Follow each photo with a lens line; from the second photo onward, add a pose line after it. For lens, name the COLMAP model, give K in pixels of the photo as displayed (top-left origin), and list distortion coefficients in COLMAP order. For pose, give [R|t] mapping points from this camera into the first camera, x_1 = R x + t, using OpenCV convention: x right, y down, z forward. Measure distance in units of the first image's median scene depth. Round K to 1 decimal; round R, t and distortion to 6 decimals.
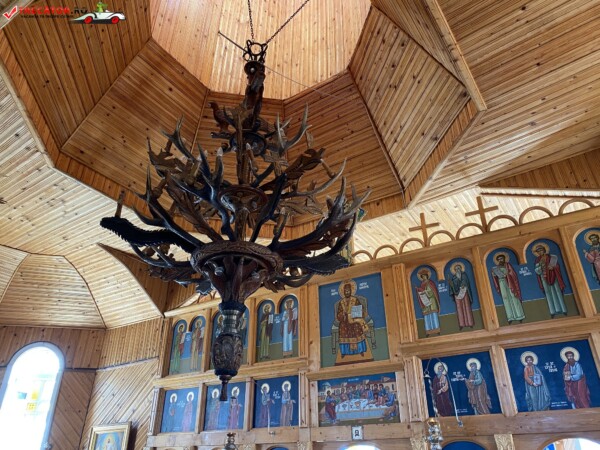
lens RADIAL K [[458.7, 0, 296.9], [0, 458.7, 219.7], [0, 0, 1]] dist [0.027468, -0.022984]
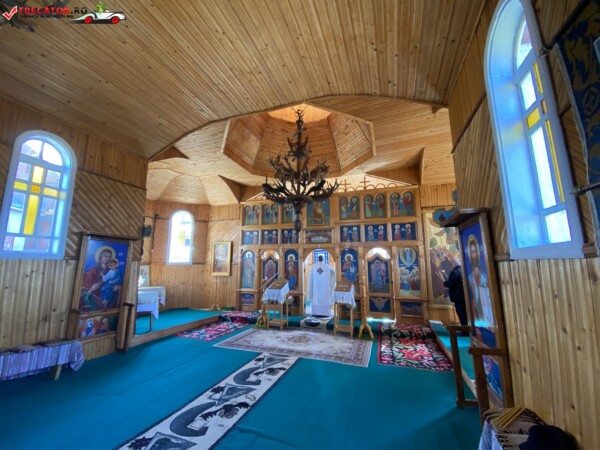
lens RADIAL K [[242.8, 0, 297.7], [0, 242.8, 225.6], [0, 0, 1]] dist [0.016045, -0.018696]
pose [[0.969989, 0.036461, 0.240400, -0.419587], [-0.117241, 0.936302, 0.331048, -0.230558], [-0.213017, -0.349298, 0.912477, -0.499116]]
